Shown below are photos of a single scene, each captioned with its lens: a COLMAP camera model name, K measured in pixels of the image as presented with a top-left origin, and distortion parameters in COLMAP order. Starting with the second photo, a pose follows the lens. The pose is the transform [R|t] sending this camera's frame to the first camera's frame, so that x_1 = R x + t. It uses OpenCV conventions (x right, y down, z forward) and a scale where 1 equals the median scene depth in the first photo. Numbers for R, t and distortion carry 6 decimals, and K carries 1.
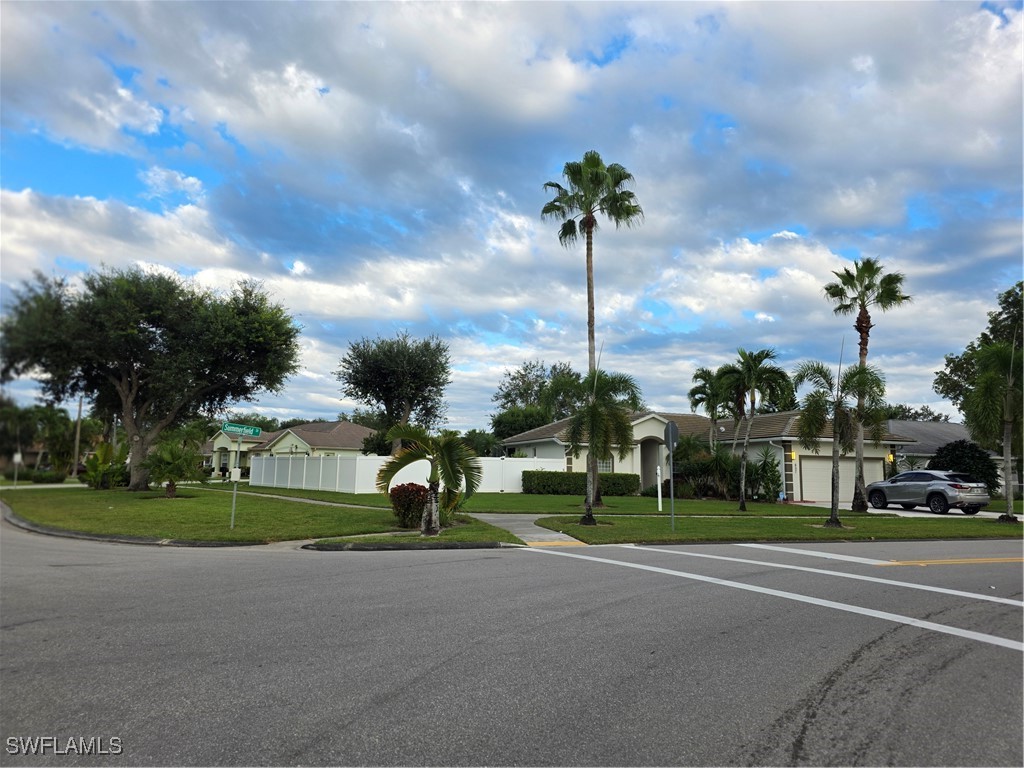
lens RADIAL K [[668.9, 0, 512.0], [0, 668.9, 384.0], [0, 0, 1]] dist [0.058280, -0.070198]
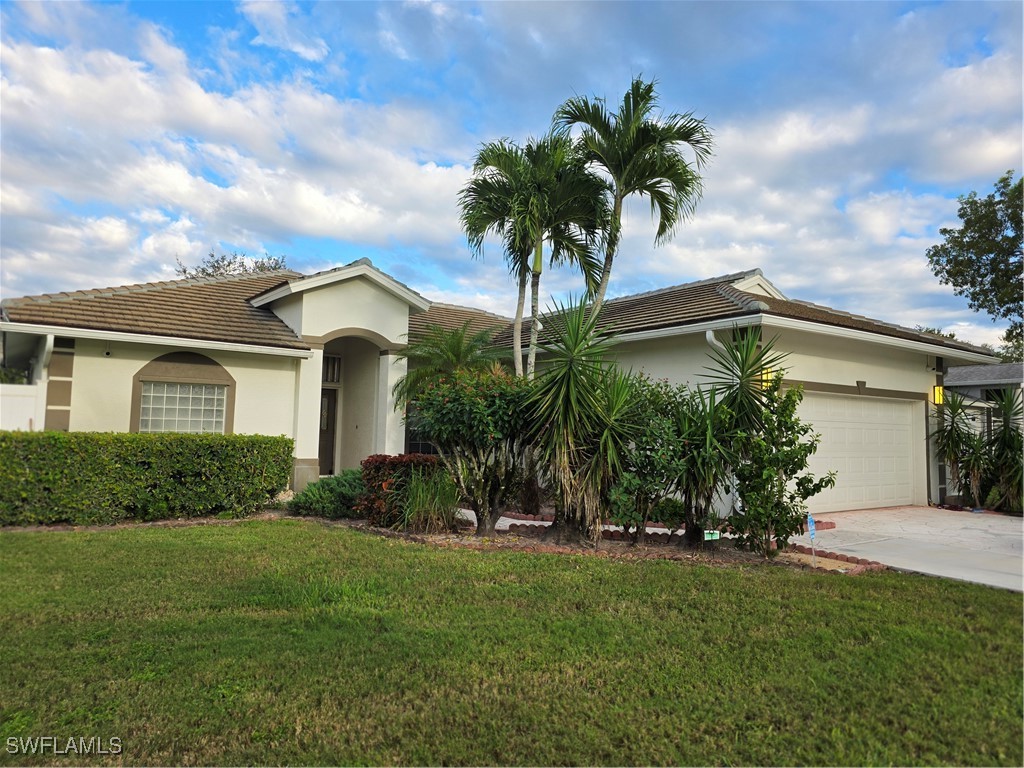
lens RADIAL K [[668.9, 0, 512.0], [0, 668.9, 384.0], [0, 0, 1]] dist [0.058280, -0.070198]
pose [[0.946810, 0.023799, 0.320913, 0.198661], [-0.045625, 0.997115, 0.060666, 0.094267], [-0.318543, -0.072081, 0.945164, 0.734641]]
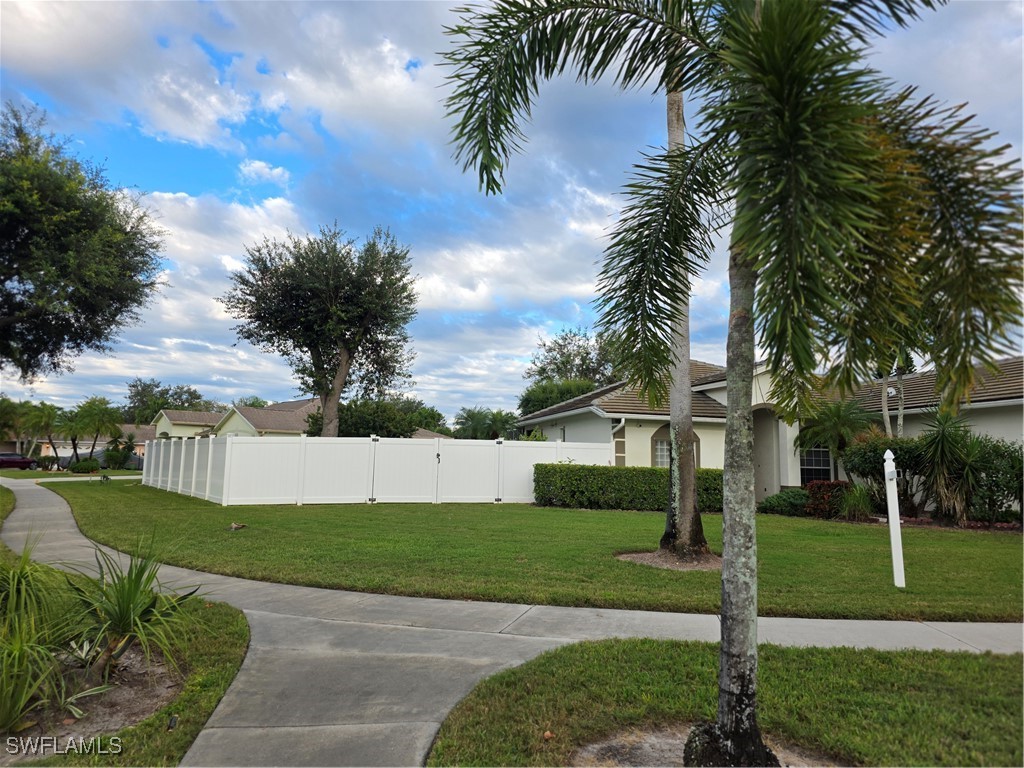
lens RADIAL K [[668.9, 0, 512.0], [0, 668.9, 384.0], [0, 0, 1]] dist [0.058280, -0.070198]
pose [[0.996281, -0.007651, -0.085818, 0.048890], [0.008369, 0.999933, 0.008014, 0.063421], [0.085751, -0.008703, 0.996279, 0.480538]]
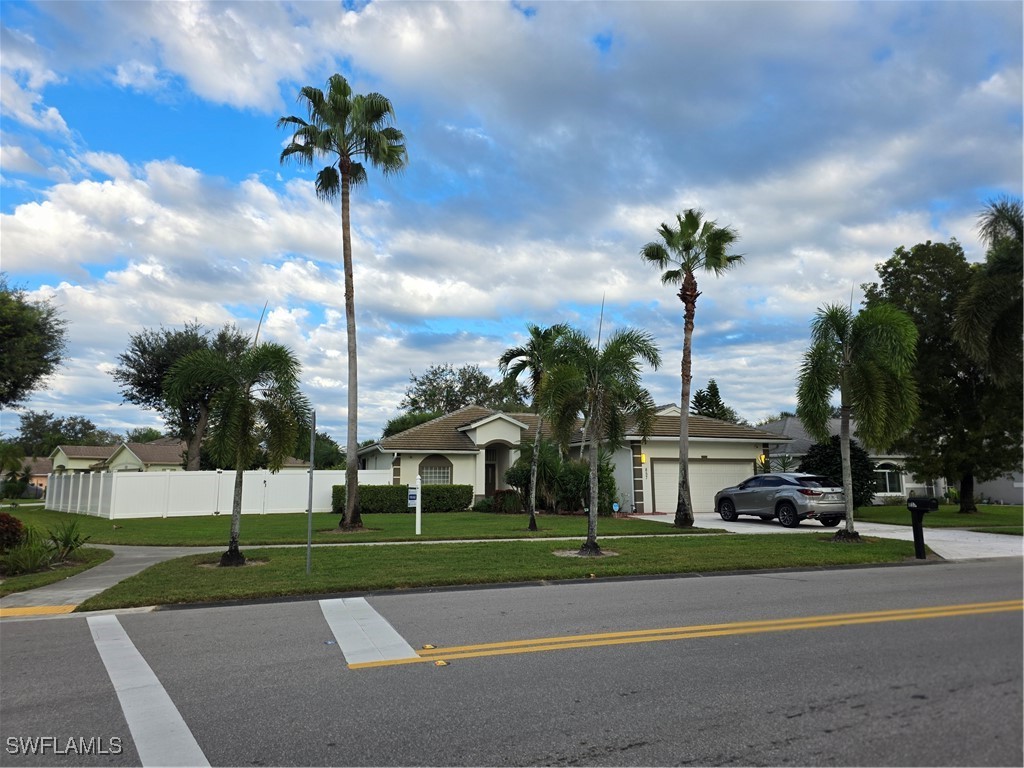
lens RADIAL K [[668.9, 0, 512.0], [0, 668.9, 384.0], [0, 0, 1]] dist [0.058280, -0.070198]
pose [[0.999230, -0.017998, 0.034851, 0.226778], [0.018626, 0.999668, -0.017790, 0.025073], [-0.034519, 0.018425, 0.999234, 0.169013]]
